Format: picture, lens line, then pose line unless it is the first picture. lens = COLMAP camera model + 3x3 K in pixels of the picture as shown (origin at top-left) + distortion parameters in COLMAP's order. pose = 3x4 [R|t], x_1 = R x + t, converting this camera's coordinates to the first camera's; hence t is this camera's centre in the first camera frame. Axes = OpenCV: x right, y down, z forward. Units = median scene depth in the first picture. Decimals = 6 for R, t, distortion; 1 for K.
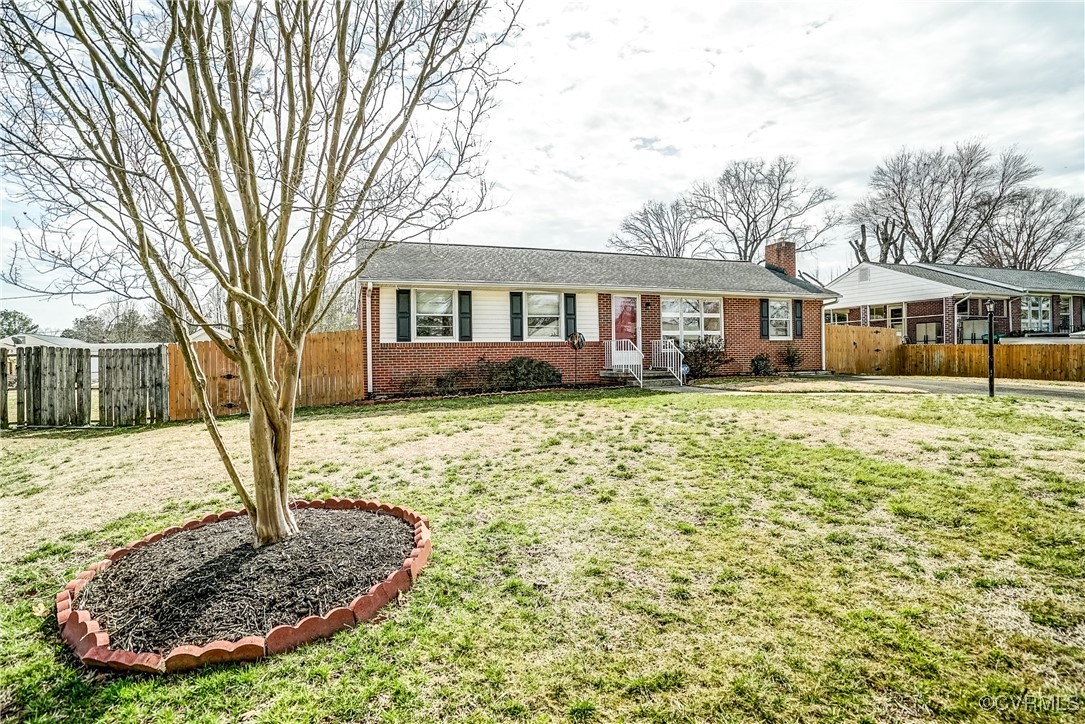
lens RADIAL K [[521.5, 0, 534.7], [0, 521.5, 356.6], [0, 0, 1]] dist [-0.017102, 0.000415]
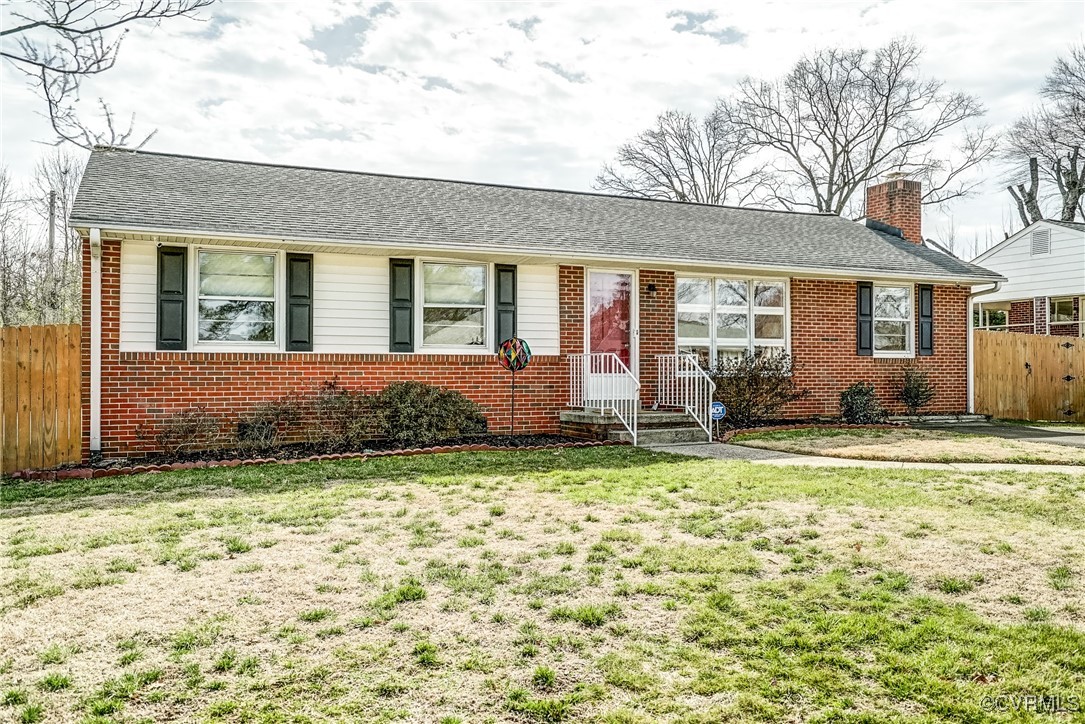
lens RADIAL K [[871.6, 0, 534.4], [0, 871.6, 359.9], [0, 0, 1]] dist [0.062380, 0.003001]
pose [[0.997740, 0.016835, 0.065057, 0.041786], [-0.015818, 0.999745, -0.016119, -0.010027], [-0.065311, 0.015053, 0.997751, 0.117184]]
